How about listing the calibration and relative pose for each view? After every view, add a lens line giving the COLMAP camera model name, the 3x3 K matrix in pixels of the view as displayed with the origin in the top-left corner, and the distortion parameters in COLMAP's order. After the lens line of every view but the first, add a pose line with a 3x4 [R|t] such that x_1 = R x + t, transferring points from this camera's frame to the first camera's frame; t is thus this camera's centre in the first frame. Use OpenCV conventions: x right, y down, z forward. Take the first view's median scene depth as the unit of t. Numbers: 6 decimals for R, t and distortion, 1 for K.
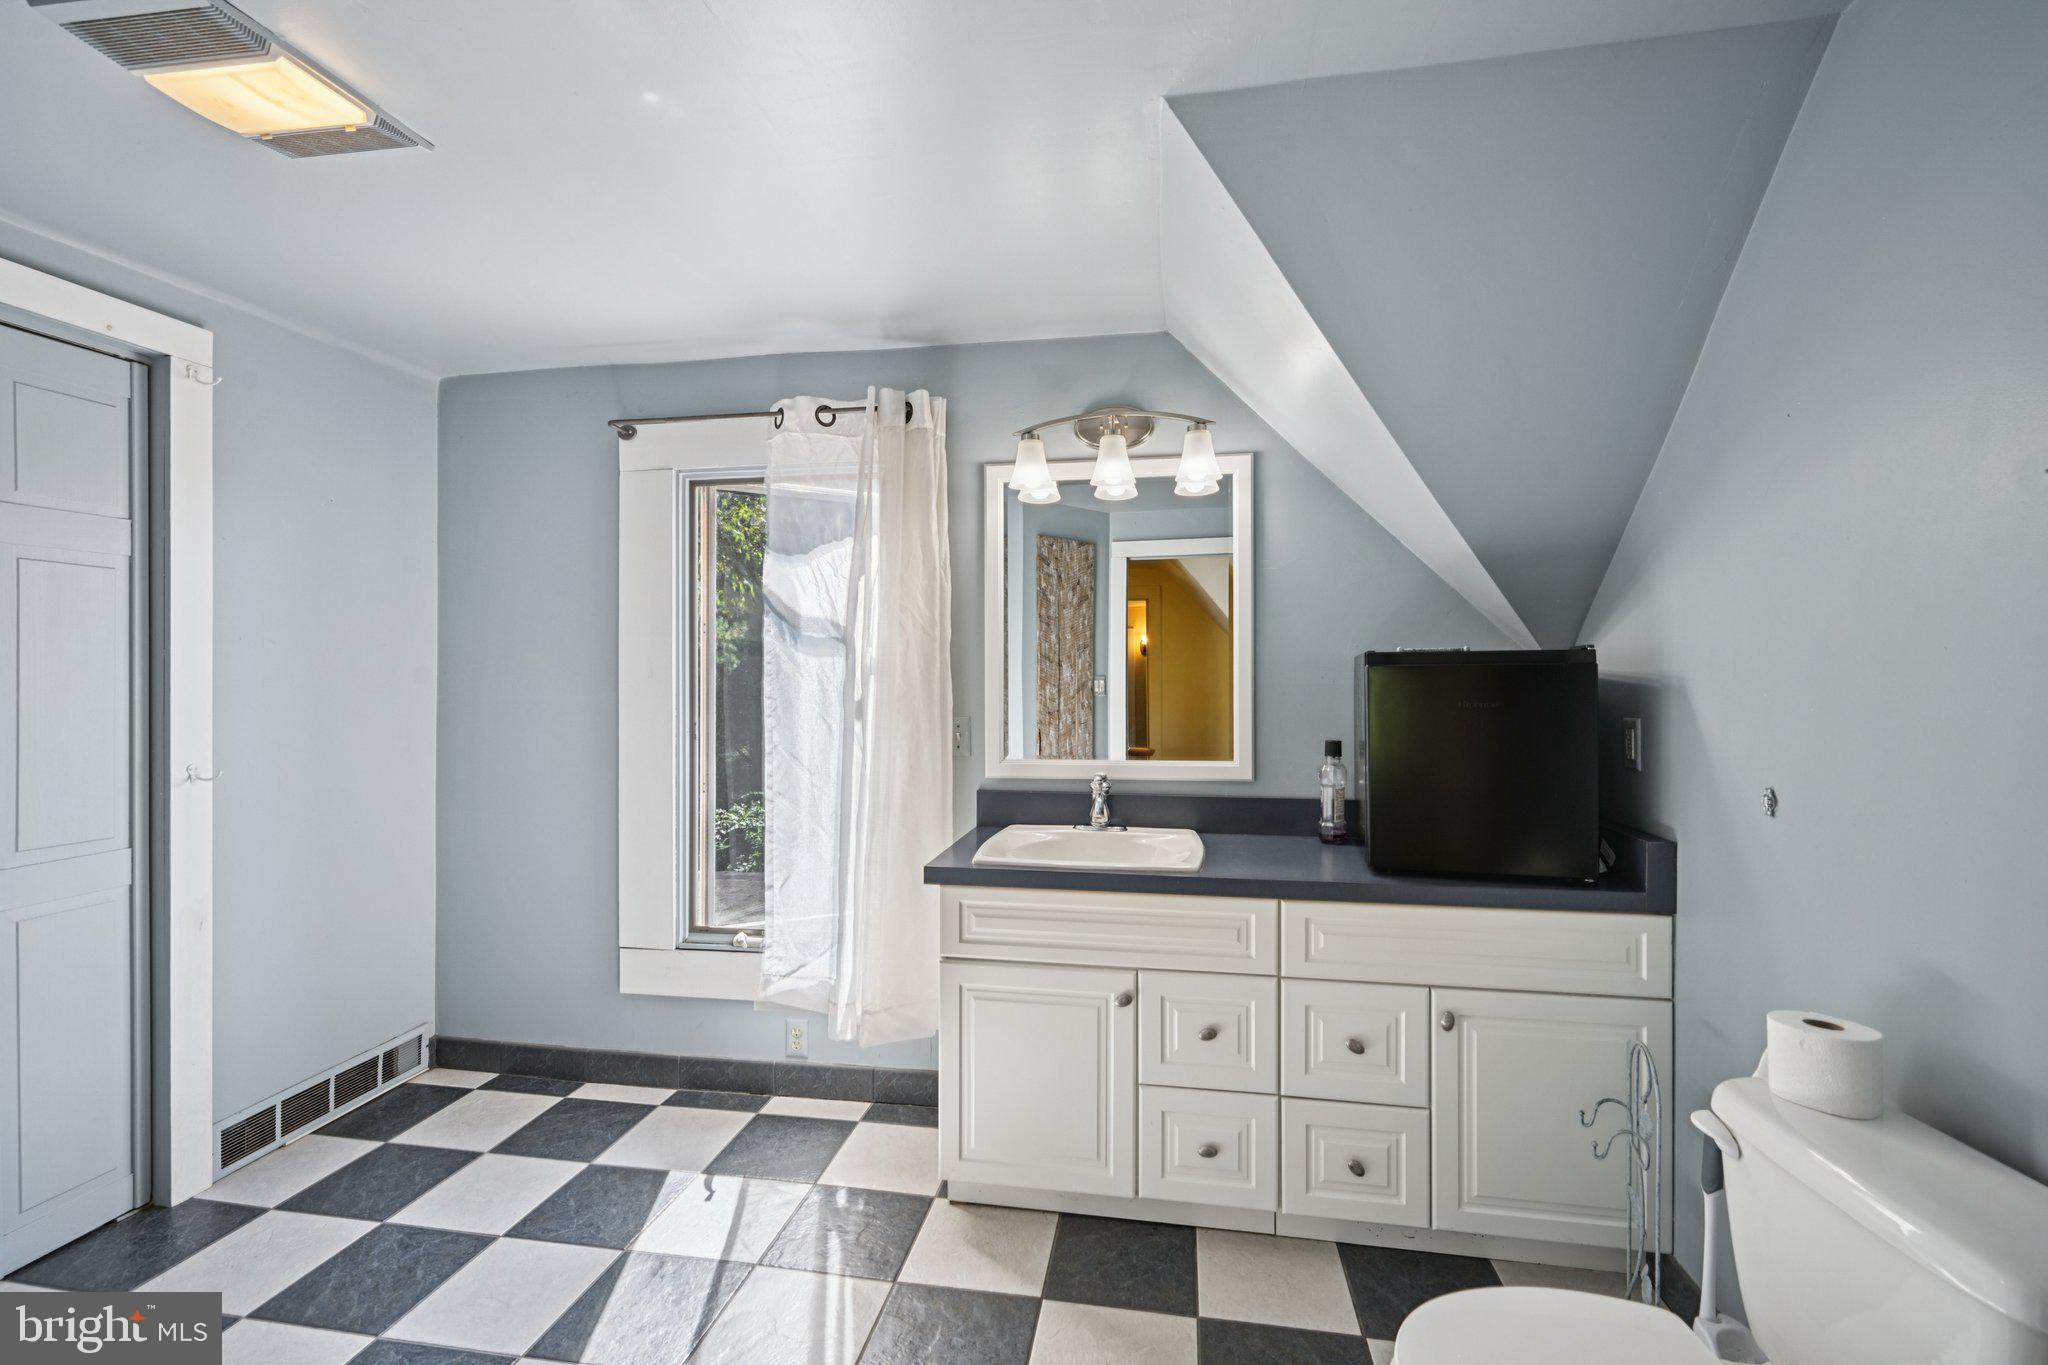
lens RADIAL K [[892.3, 0, 1028.1], [0, 892.3, 677.7], [0, 0, 1]] dist [0.006963, 0.000143]
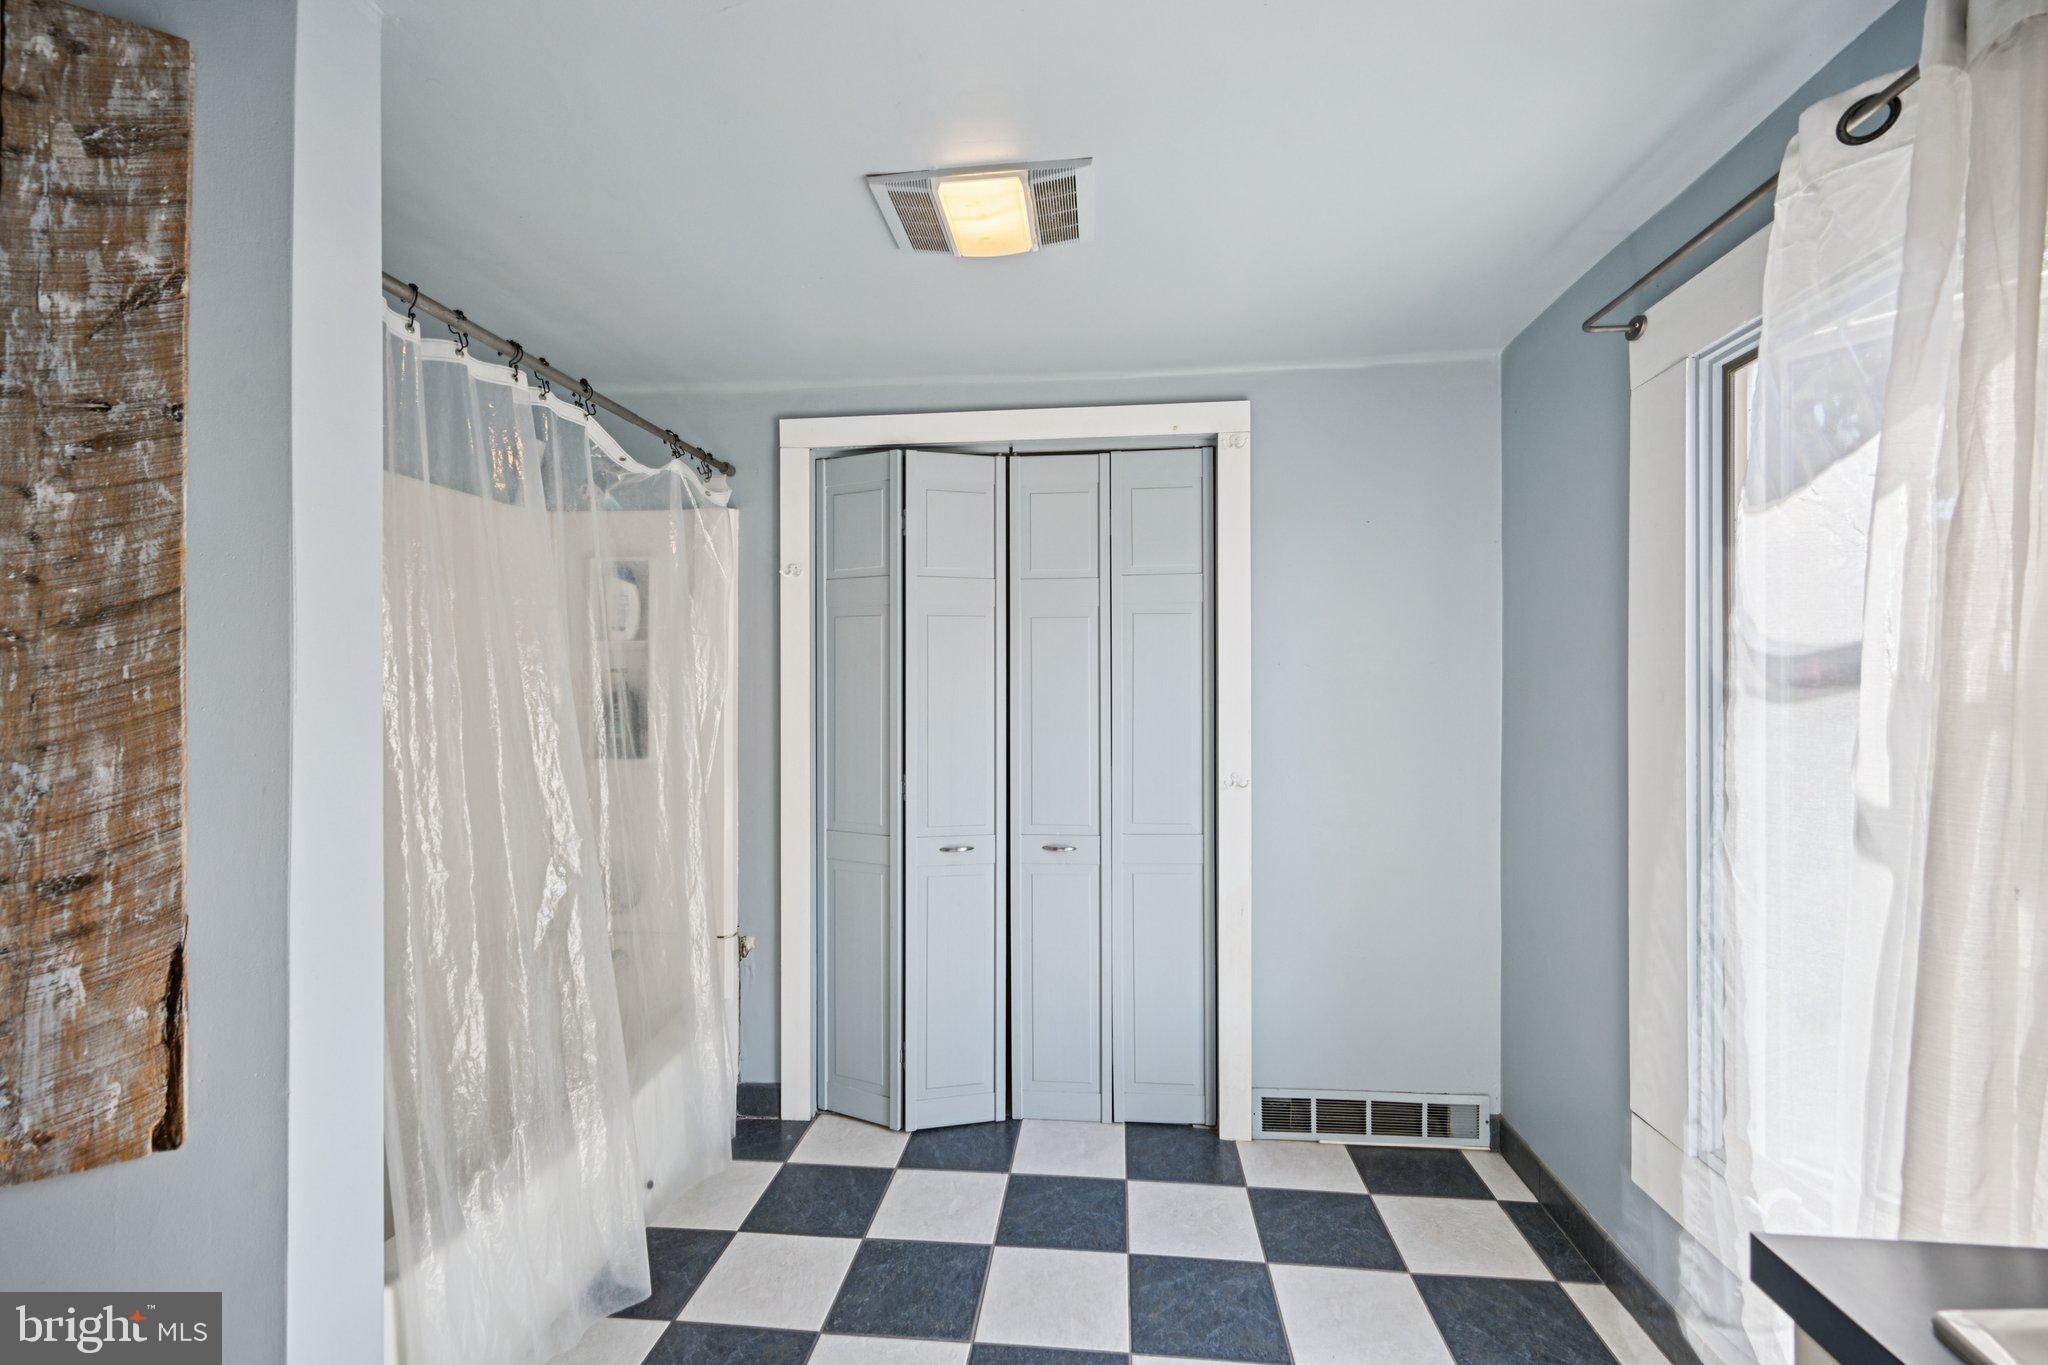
lens RADIAL K [[892.3, 0, 1026.9], [0, 892.3, 694.0], [0, 0, 1]] dist [0.006963, 0.000143]
pose [[0.067594, 0.002640, -0.997709, 0.195223], [0.001290, 0.999995, 0.002733, -0.010465], [0.997712, -0.001472, 0.067591, 0.573832]]
